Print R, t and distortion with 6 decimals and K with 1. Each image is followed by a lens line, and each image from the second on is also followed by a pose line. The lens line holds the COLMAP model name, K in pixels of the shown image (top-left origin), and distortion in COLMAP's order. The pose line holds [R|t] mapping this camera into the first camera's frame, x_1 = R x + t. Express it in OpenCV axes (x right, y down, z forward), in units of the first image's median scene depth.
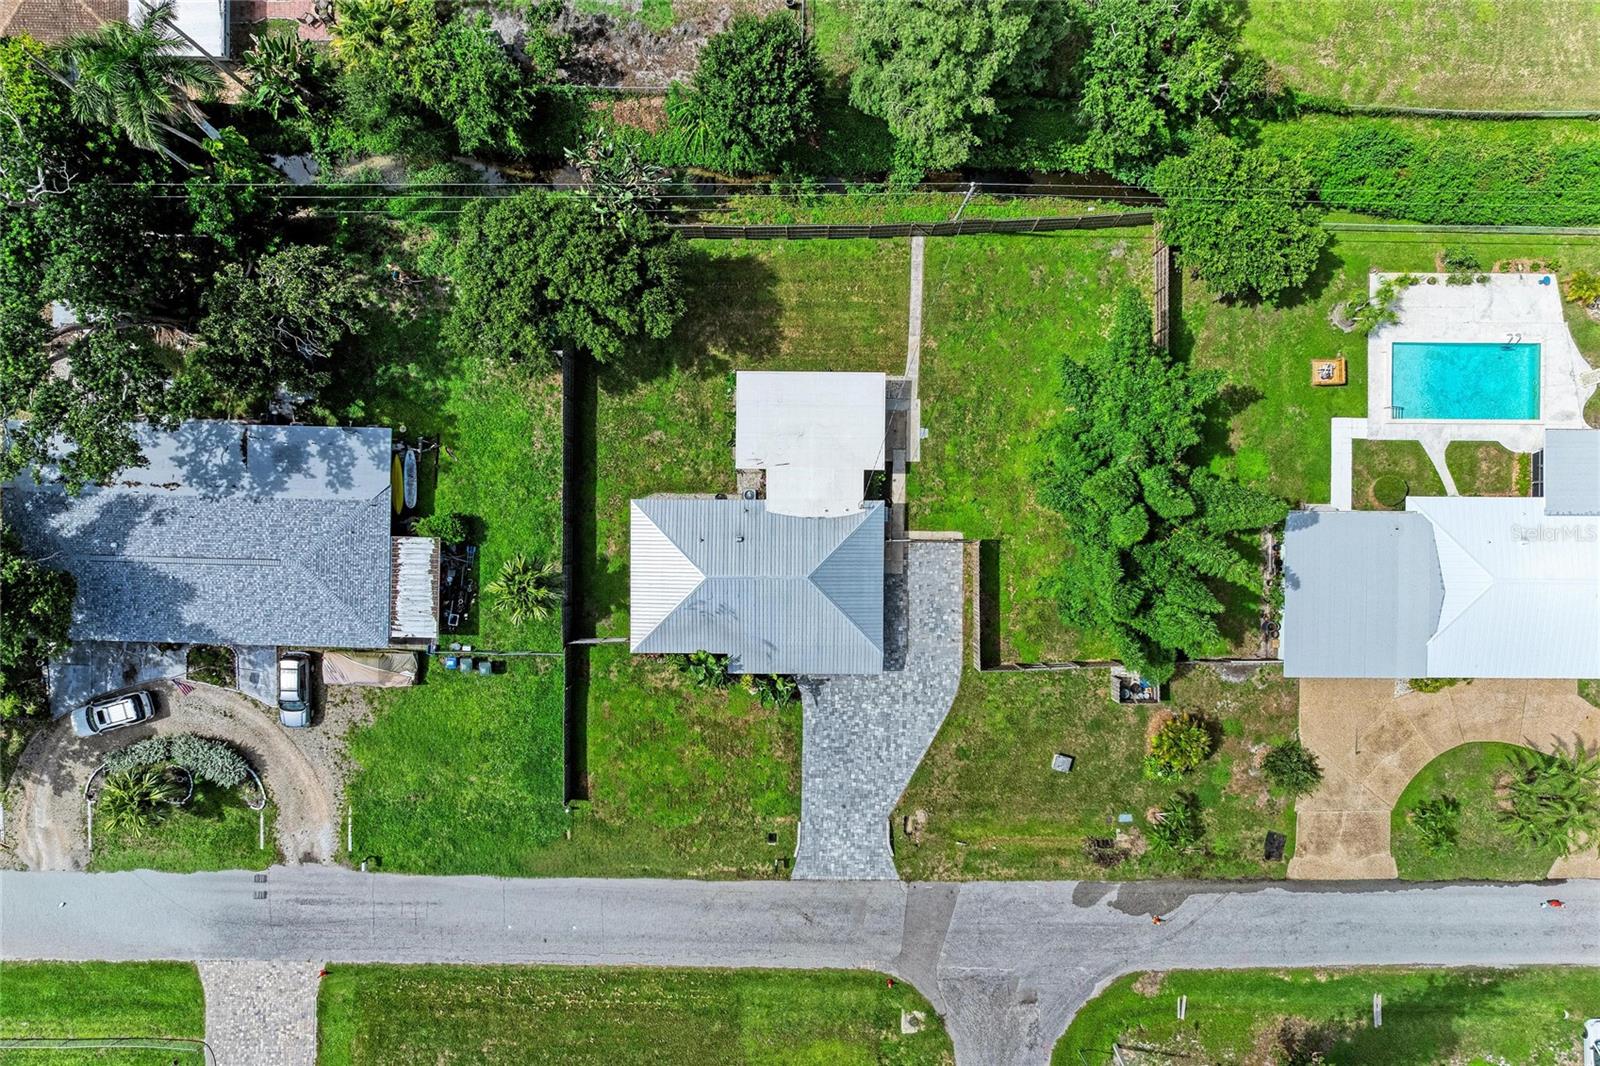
lens RADIAL K [[1095.5, 0, 810.4], [0, 1095.5, 583.0], [0, 0, 1]] dist [-0.007744, -0.004751]
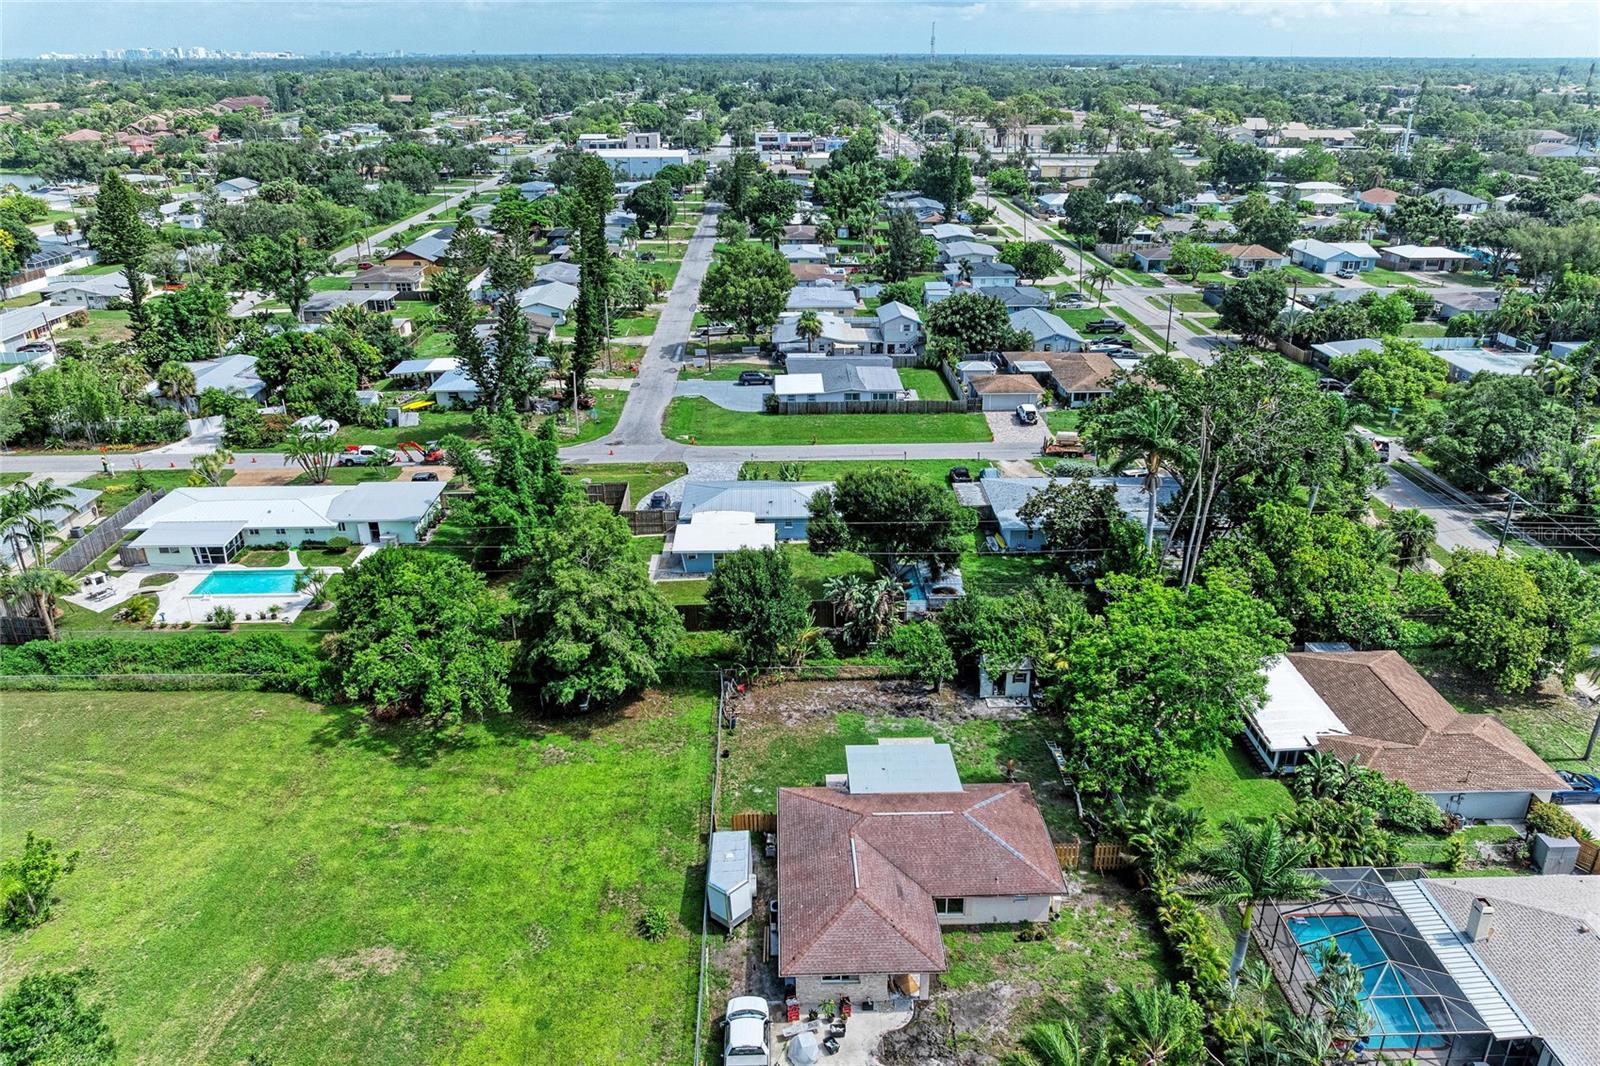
lens RADIAL K [[1095.5, 0, 810.4], [0, 1095.5, 583.0], [0, 0, 1]] dist [-0.007744, -0.004751]
pose [[-0.999314, 0.013068, -0.034648, -0.061233], [-0.036796, -0.455487, 0.889482, -1.448264], [-0.004158, 0.890147, 0.455655, 0.360575]]
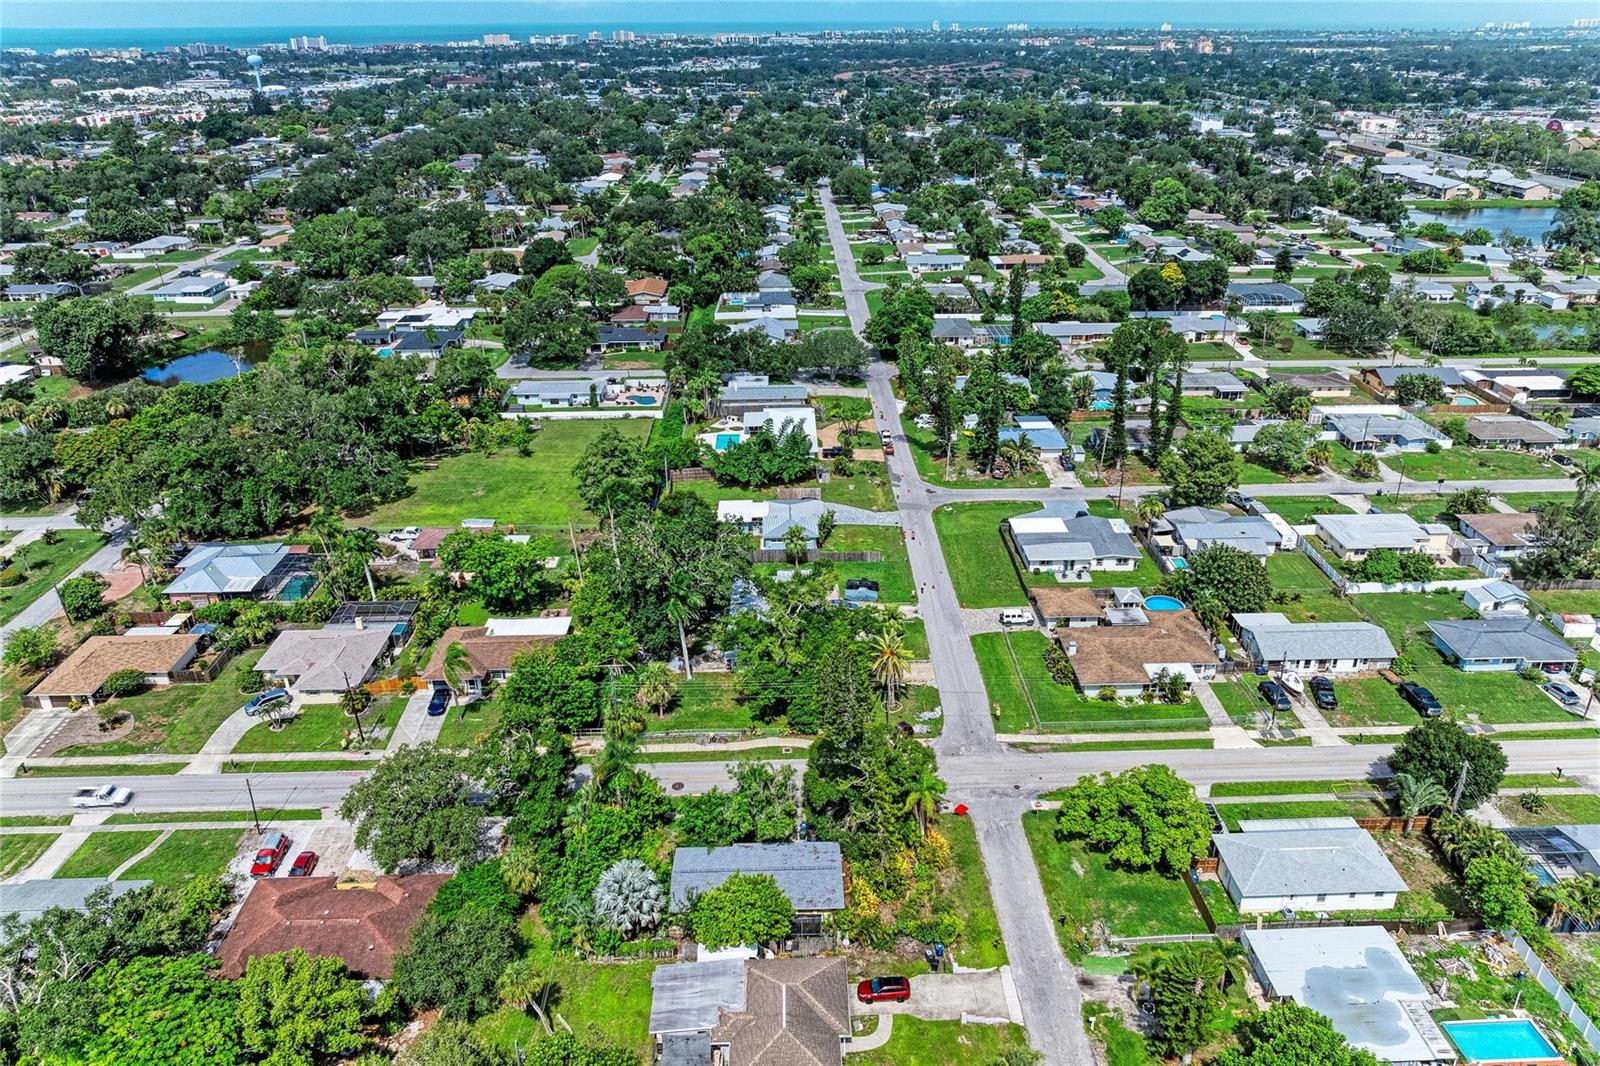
lens RADIAL K [[1095.5, 0, 810.4], [0, 1095.5, 583.0], [0, 0, 1]] dist [-0.007744, -0.004751]
pose [[-0.038010, -0.466220, 0.883852, -2.525104], [0.999055, -0.036382, 0.023773, -0.023245], [0.021073, 0.883921, 0.467162, -0.160127]]
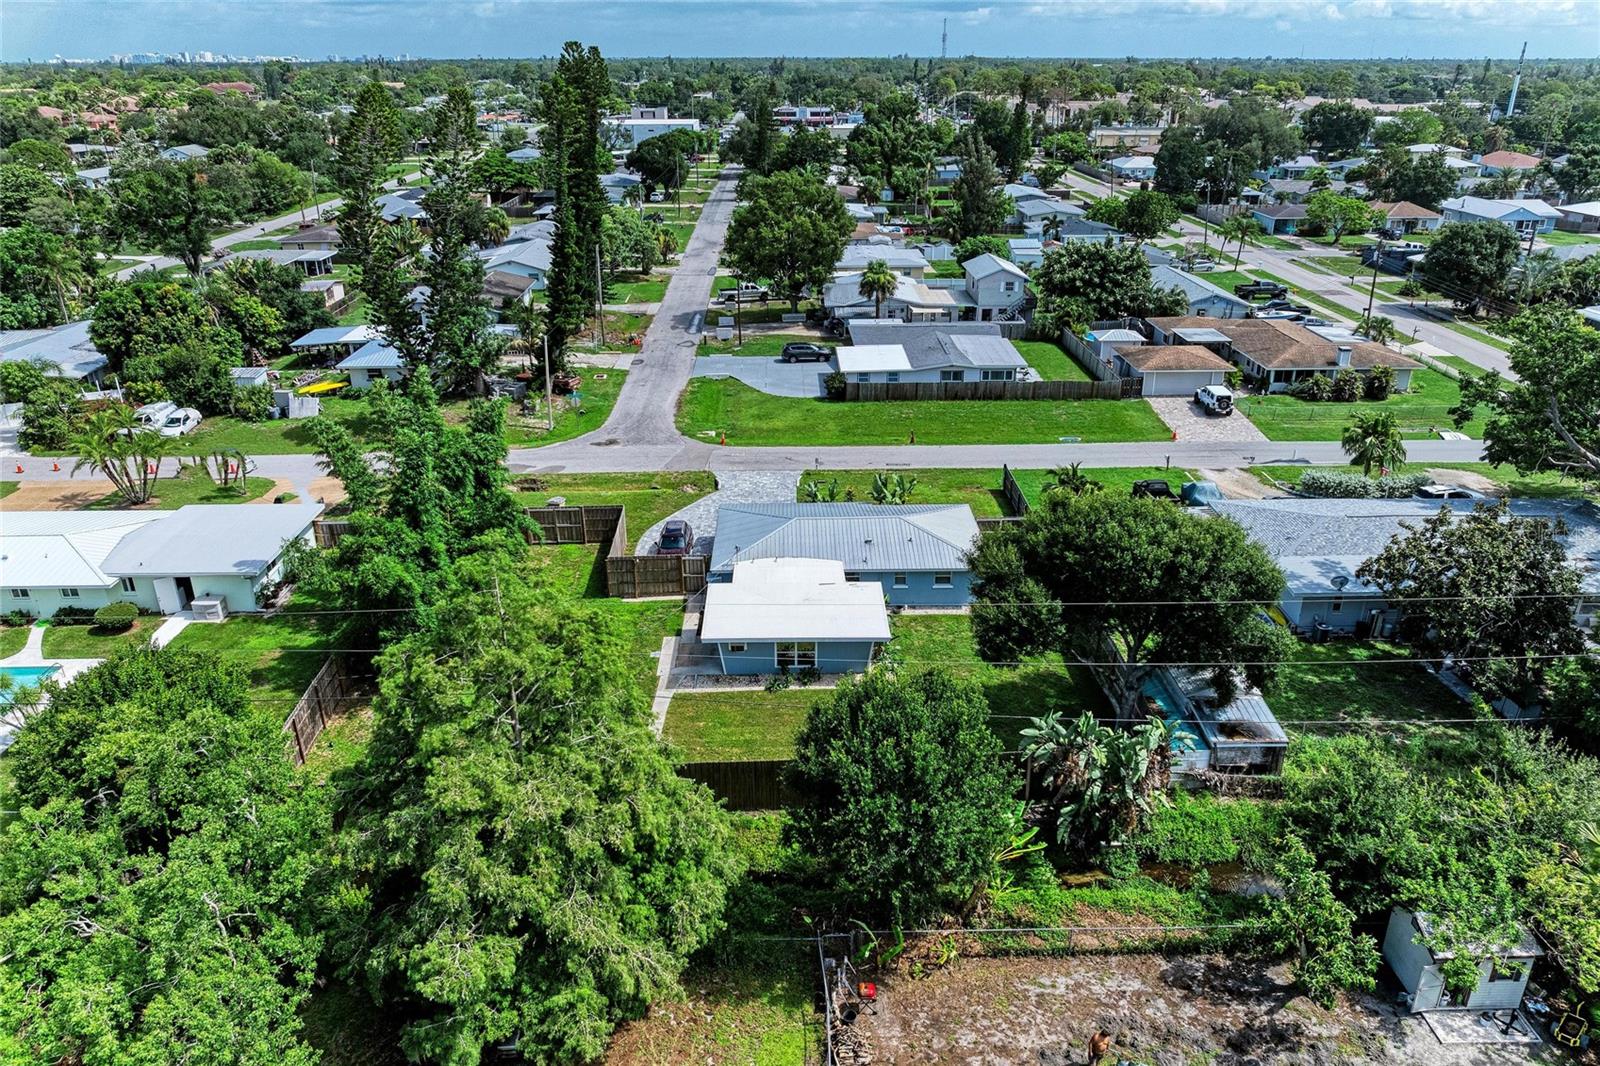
lens RADIAL K [[1122.3, 0, 800.0], [0, 1122.3, 533.0], [0, 0, 1]] dist [-0.016991, -0.001297]
pose [[-0.999717, 0.009693, -0.021744, 0.014231], [-0.023806, -0.410451, 0.911572, -0.858019], [-0.000089, 0.911831, 0.410566, 0.577612]]
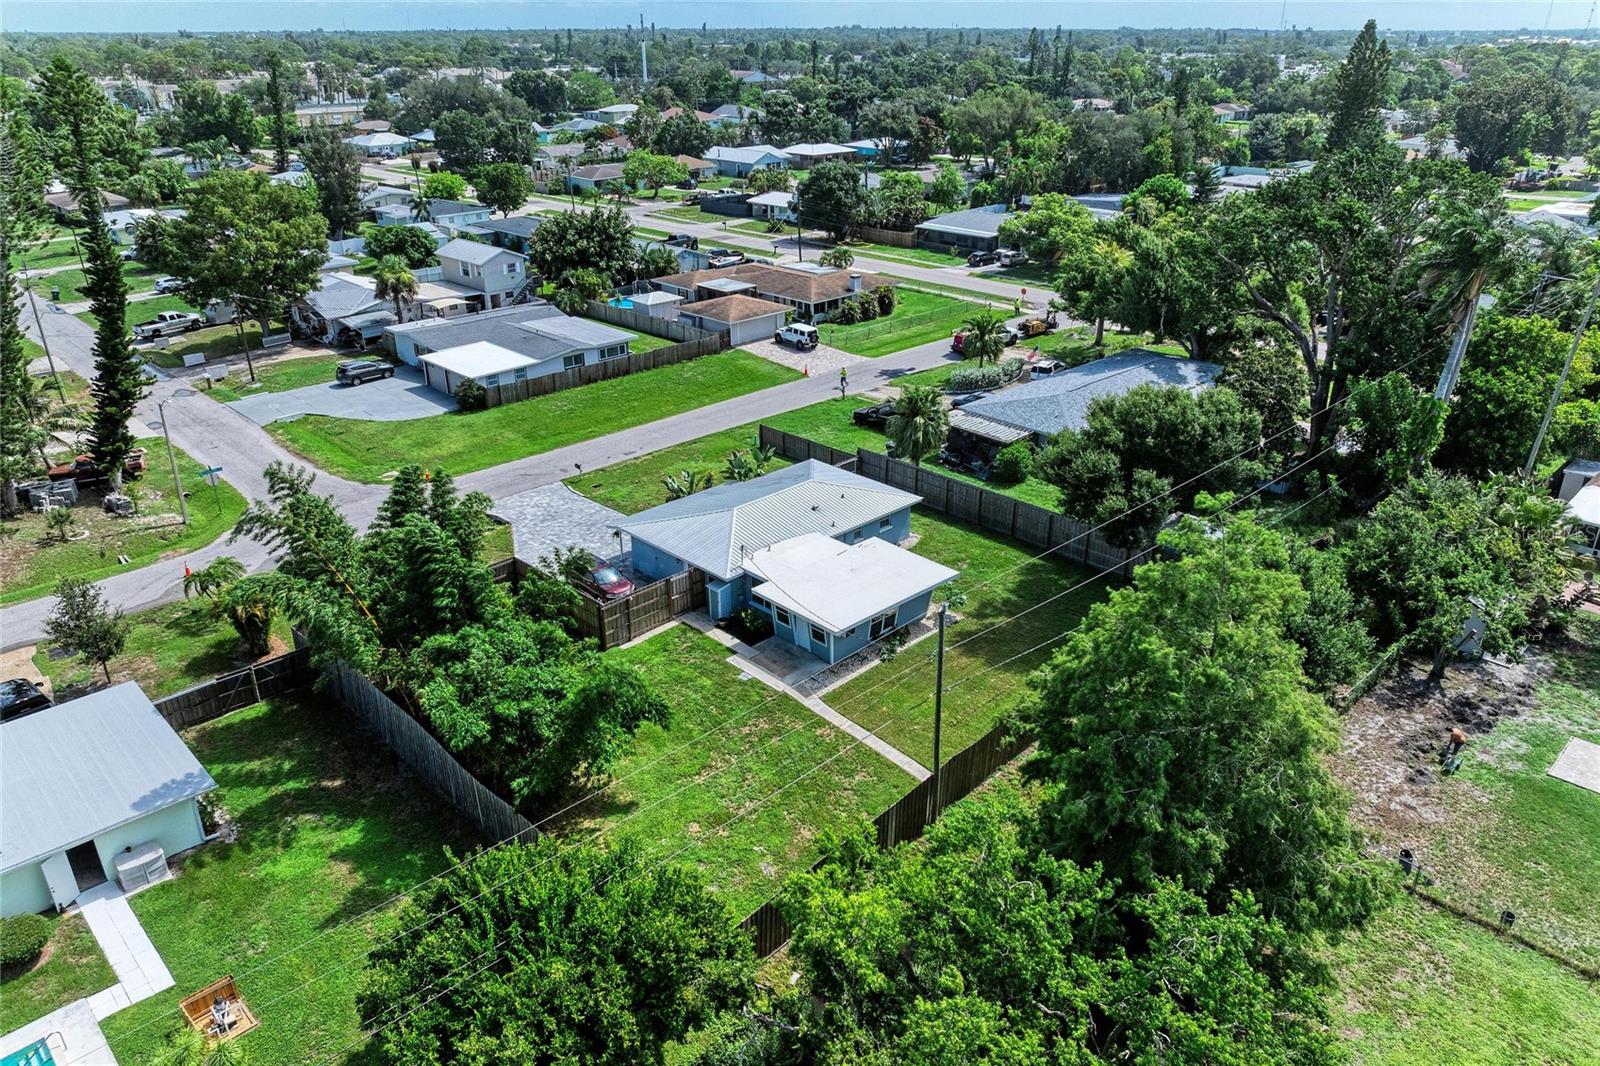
lens RADIAL K [[1122.3, 0, 800.0], [0, 1122.3, 533.0], [0, 0, 1]] dist [-0.016991, -0.001297]
pose [[-0.713828, 0.287016, -0.638805, 0.543177], [-0.700145, -0.312927, 0.641774, -0.629151], [-0.015699, 0.905372, 0.424329, 0.581139]]
